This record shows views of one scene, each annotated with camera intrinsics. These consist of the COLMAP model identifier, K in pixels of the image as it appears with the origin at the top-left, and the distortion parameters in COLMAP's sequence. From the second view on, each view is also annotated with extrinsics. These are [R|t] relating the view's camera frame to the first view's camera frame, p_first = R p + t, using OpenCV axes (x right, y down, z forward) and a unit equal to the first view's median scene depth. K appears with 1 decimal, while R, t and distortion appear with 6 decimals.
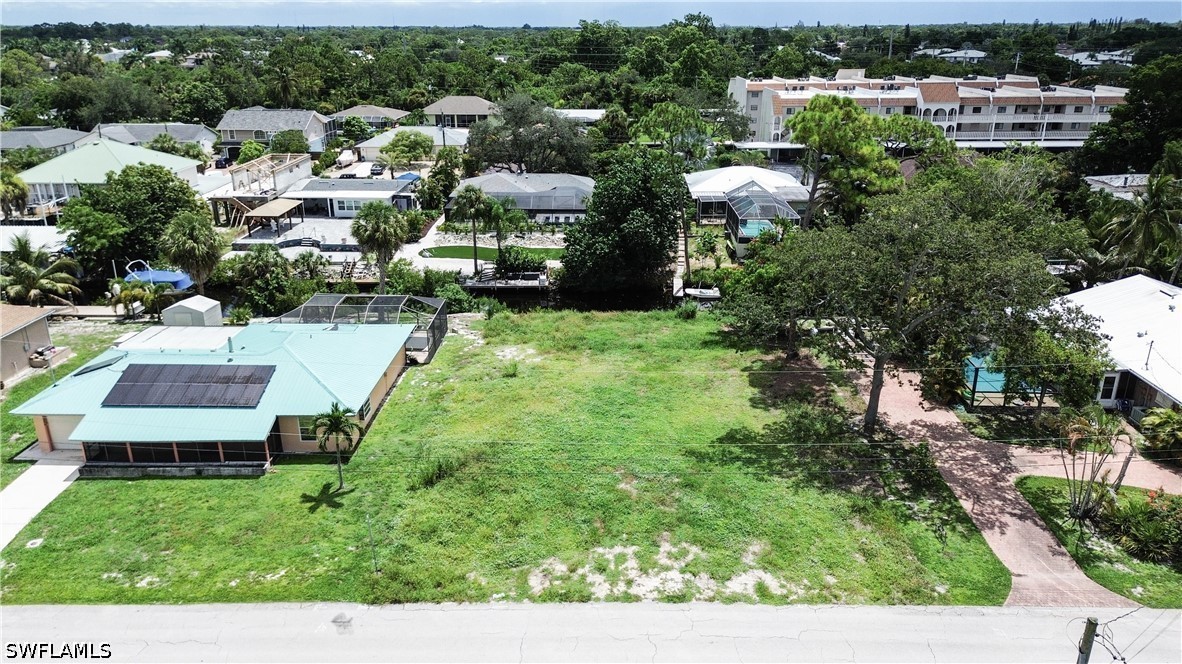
lens RADIAL K [[837.9, 0, 590.2], [0, 837.9, 328.0], [0, 0, 1]] dist [0.083204, -0.089634]
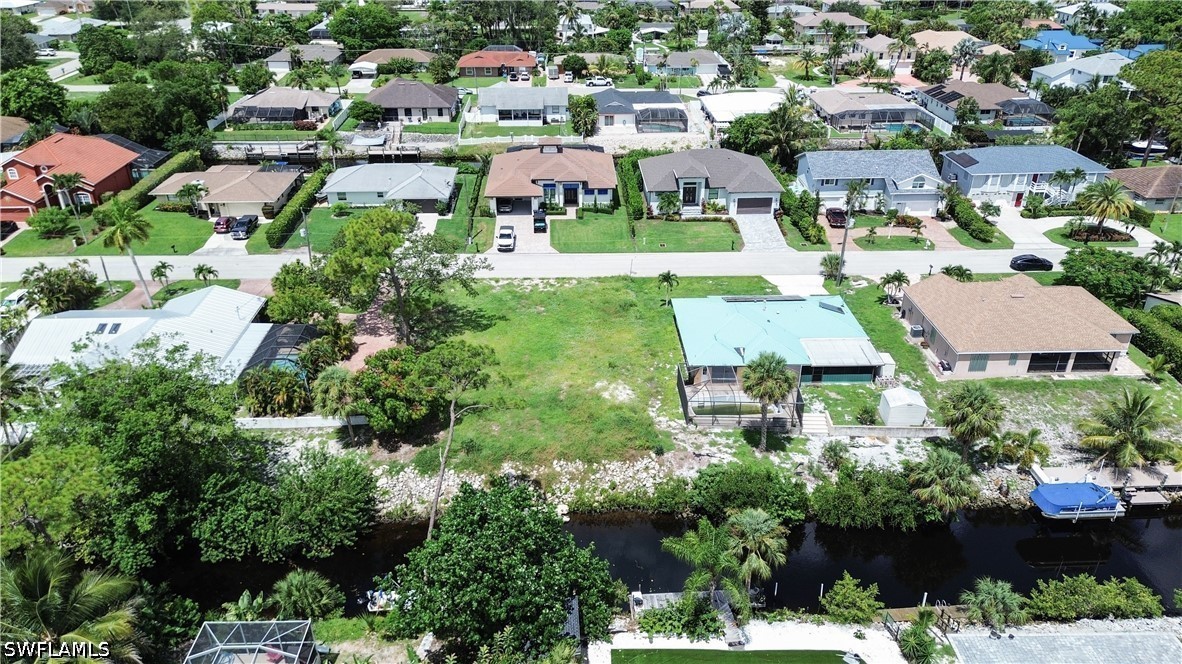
lens RADIAL K [[837.9, 0, 590.2], [0, 837.9, 328.0], [0, 0, 1]] dist [0.083204, -0.089634]
pose [[-0.998553, 0.027552, -0.046182, 0.016214], [-0.015228, 0.678753, 0.734209, -1.447930], [0.051576, 0.733850, -0.677351, 2.611187]]
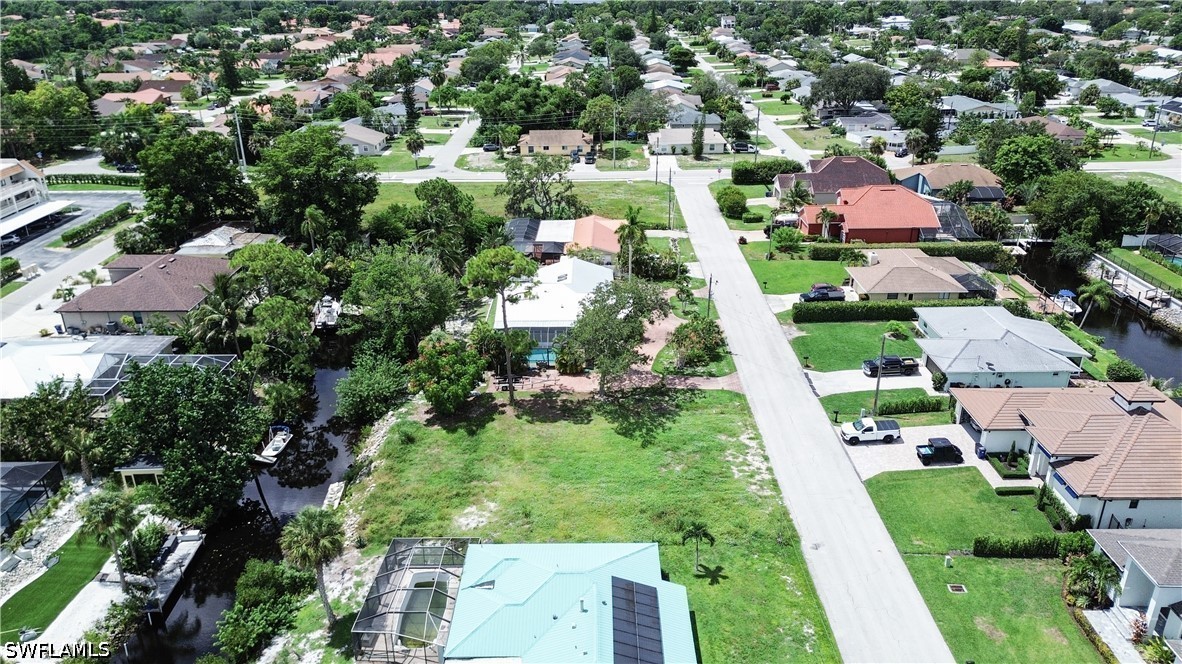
lens RADIAL K [[834.6, 0, 591.0], [0, 834.6, 332.0], [0, 0, 1]] dist [0.106323, -0.126973]
pose [[-0.018855, -0.397050, 0.917603, -1.575053], [0.345827, 0.858528, 0.378594, -0.861057], [-0.938109, 0.324470, 0.121123, 0.876101]]
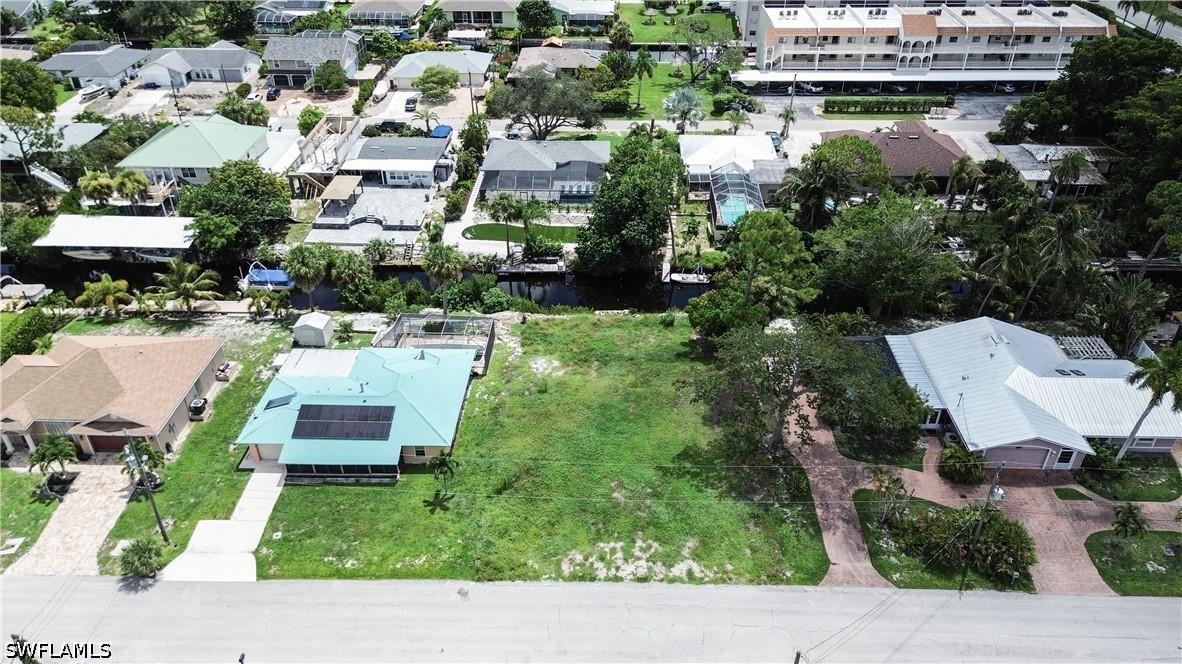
lens RADIAL K [[837.9, 0, 590.2], [0, 837.9, 328.0], [0, 0, 1]] dist [0.083204, -0.089634]
pose [[0.999932, 0.003182, -0.011185, 0.005602], [-0.000488, 0.972478, 0.232994, -0.525880], [0.011619, -0.232973, 0.972414, -0.539684]]
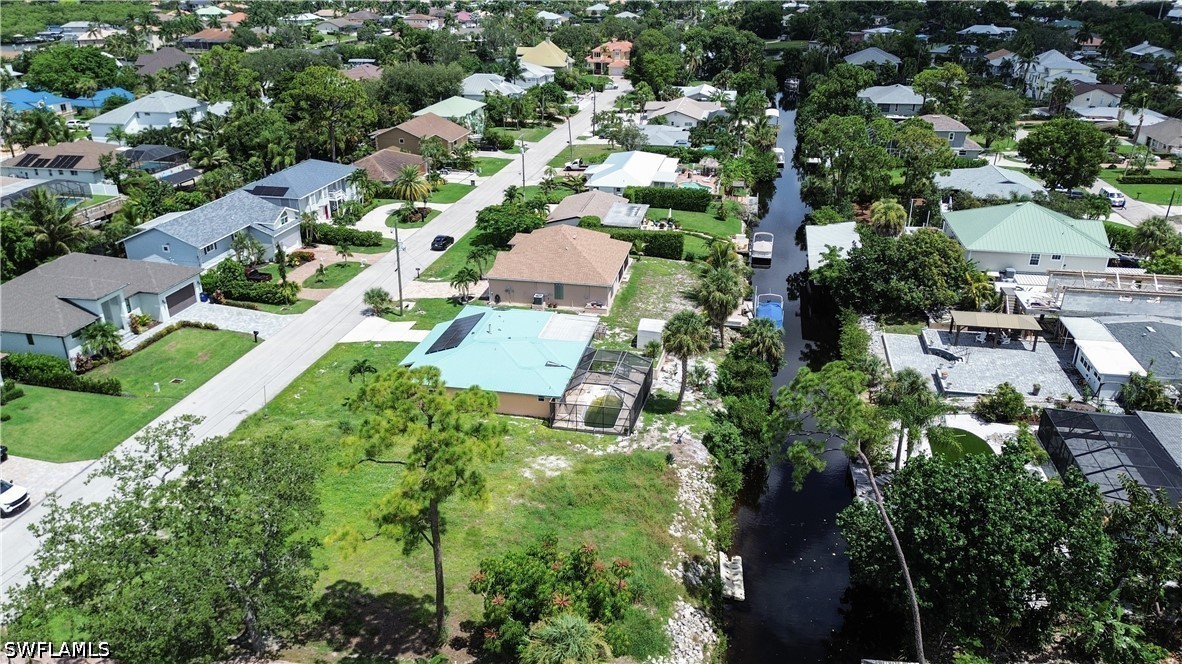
lens RADIAL K [[837.9, 0, 590.2], [0, 837.9, 328.0], [0, 0, 1]] dist [0.083204, -0.089634]
pose [[-0.172186, 0.388765, -0.905104, 1.168650], [-0.330374, 0.842820, 0.424862, -0.858988], [0.928011, 0.372179, -0.016684, 1.437205]]
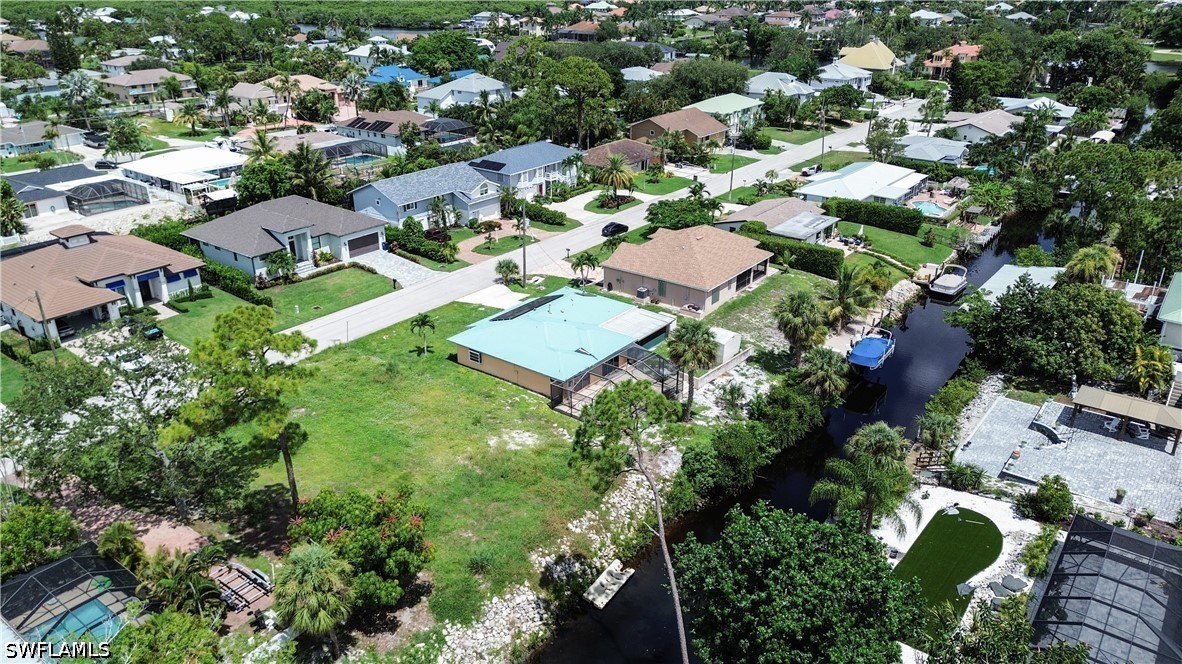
lens RADIAL K [[837.9, 0, 590.2], [0, 837.9, 328.0], [0, 0, 1]] dist [0.083204, -0.089634]
pose [[-0.587250, 0.320705, -0.743159, 0.936844], [-0.274601, 0.784759, 0.555650, -1.078560], [0.761401, 0.530378, -0.372784, 2.038762]]
